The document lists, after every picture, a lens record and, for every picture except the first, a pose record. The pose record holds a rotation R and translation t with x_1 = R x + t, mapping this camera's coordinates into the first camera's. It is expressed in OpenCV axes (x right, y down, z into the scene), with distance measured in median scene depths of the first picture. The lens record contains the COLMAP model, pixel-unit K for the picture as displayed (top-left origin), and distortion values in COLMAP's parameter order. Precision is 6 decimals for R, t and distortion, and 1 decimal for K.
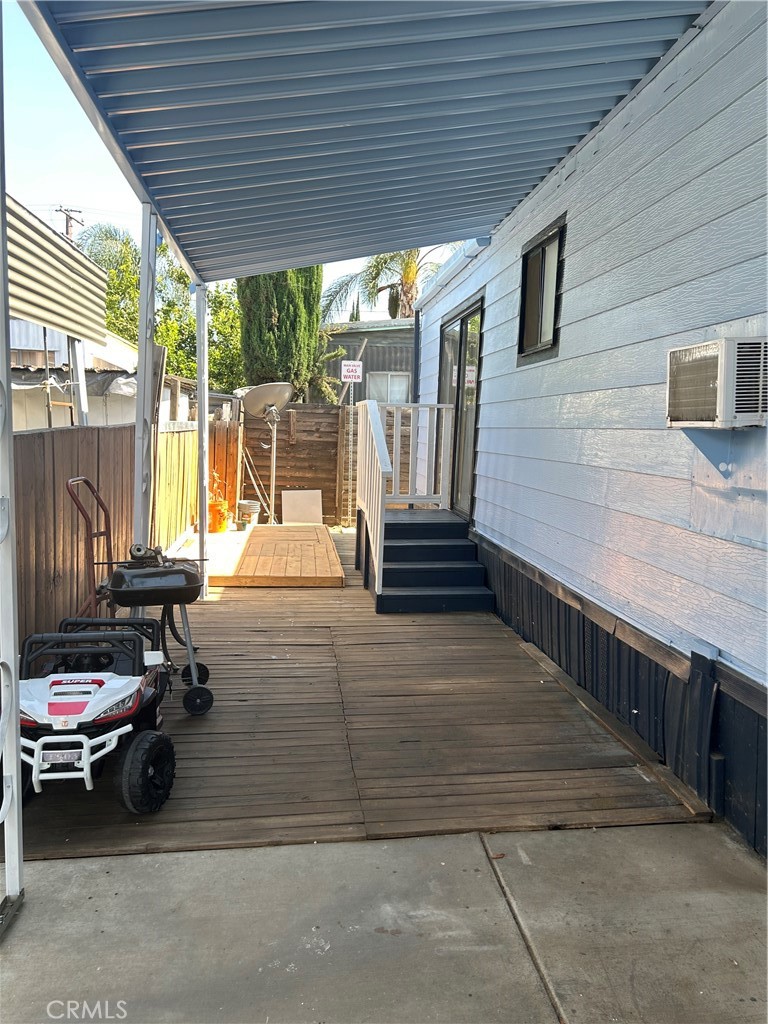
lens RADIAL K [[762.6, 0, 389.1], [0, 762.6, 523.1], [0, 0, 1]] dist [0.077706, -0.157516]
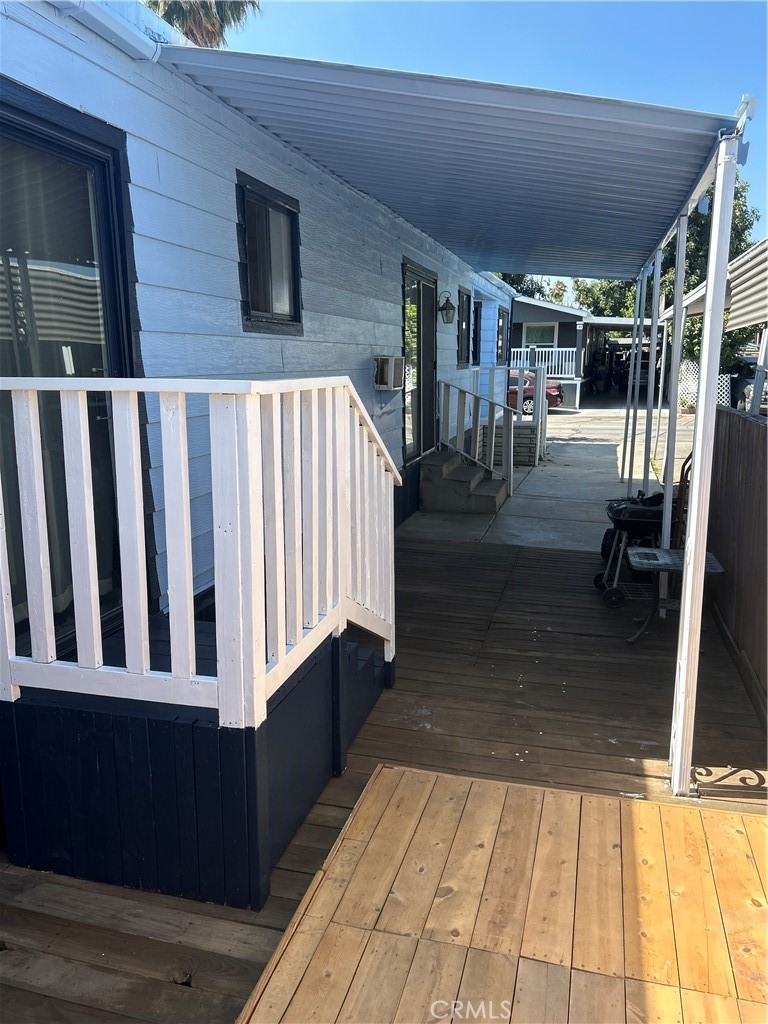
lens RADIAL K [[766.2, 0, 391.5], [0, 766.2, 517.9], [0, 0, 1]] dist [0.076419, -0.117790]
pose [[-0.929333, -0.095926, 0.356563, -0.143177], [0.026149, 0.946142, 0.322695, -0.143799], [-0.368315, 0.309215, -0.876773, 0.897148]]
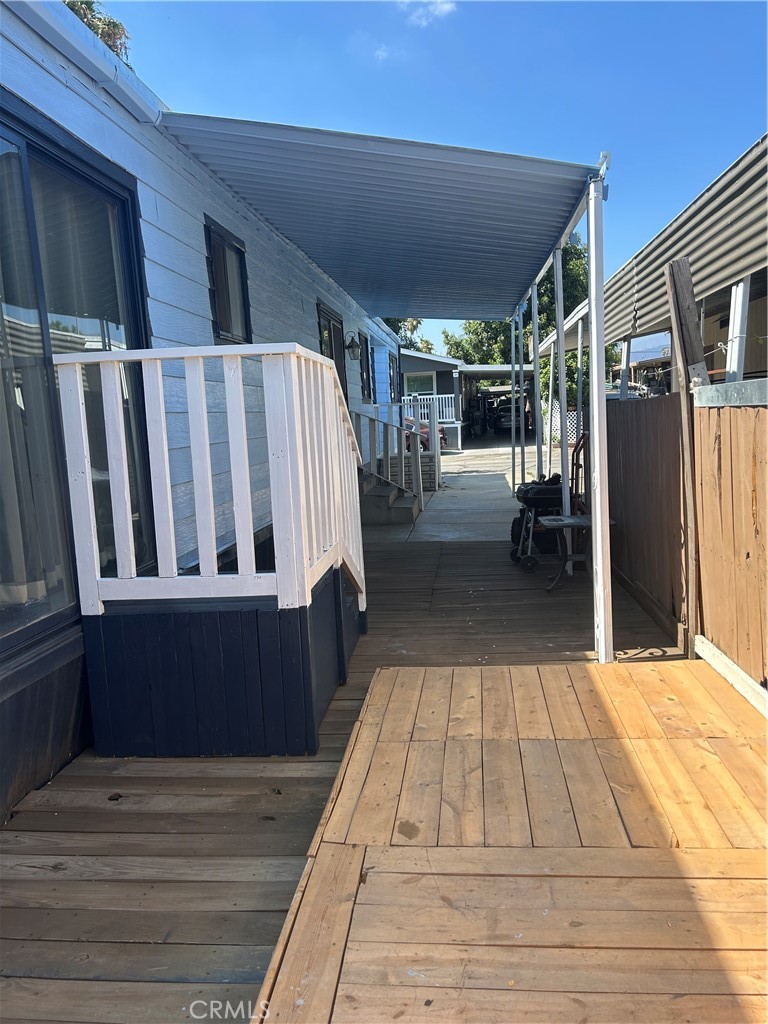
lens RADIAL K [[763.1, 0, 403.0], [0, 763.1, 510.0], [0, 0, 1]] dist [0.165890, -0.291034]
pose [[-0.978573, 0.000107, 0.205902, -0.129613], [0.052324, 0.967302, 0.248171, -0.122358], [-0.199143, 0.253627, -0.946581, 0.999595]]
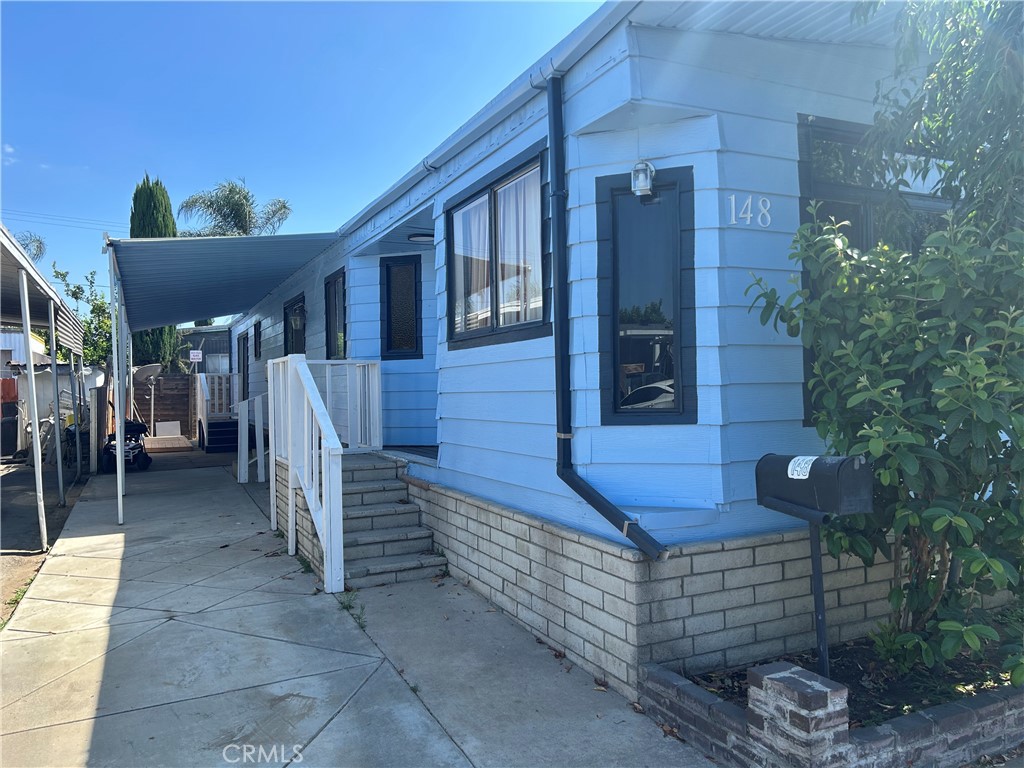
lens RADIAL K [[766.2, 0, 506.9], [0, 766.2, 381.3], [0, 0, 1]] dist [0.076419, -0.117790]
pose [[0.948090, -0.039129, 0.315587, 0.079022], [0.078612, 0.990439, -0.113364, 0.148387], [-0.308133, 0.132288, 0.942101, -1.094343]]
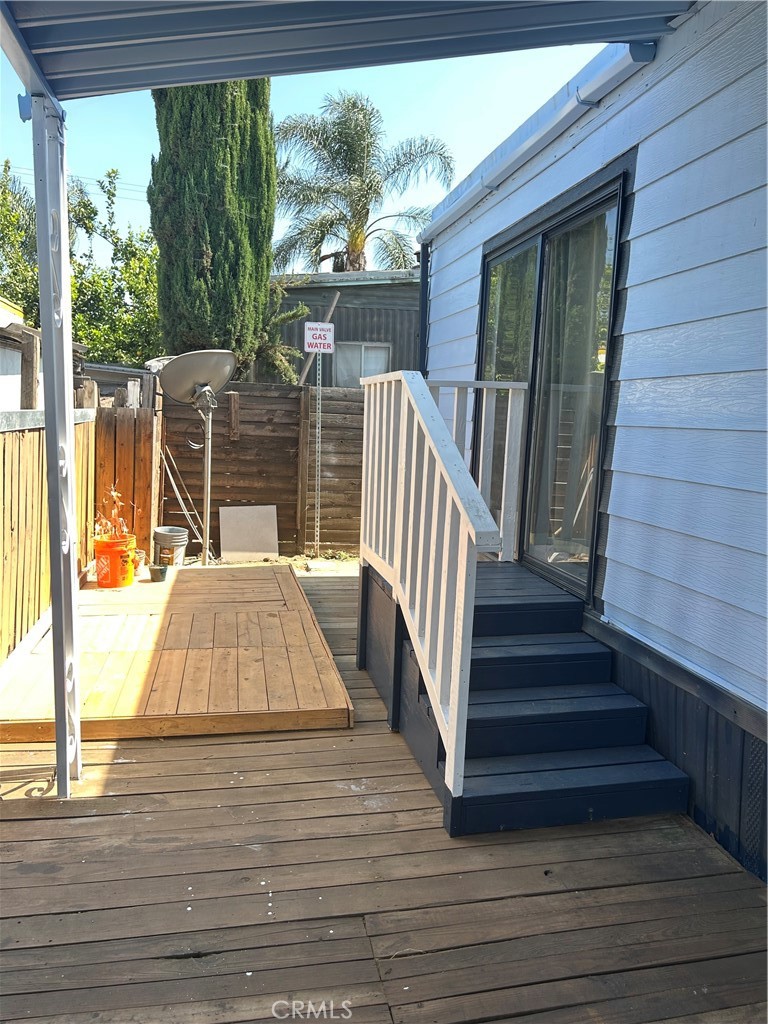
lens RADIAL K [[762.6, 0, 389.1], [0, 762.6, 523.1], [0, 0, 1]] dist [0.077706, -0.157516]
pose [[0.995997, -0.007204, 0.089098, -0.053483], [0.005524, 0.999803, 0.019081, -0.044902], [-0.089218, -0.018513, 0.995840, 0.317141]]
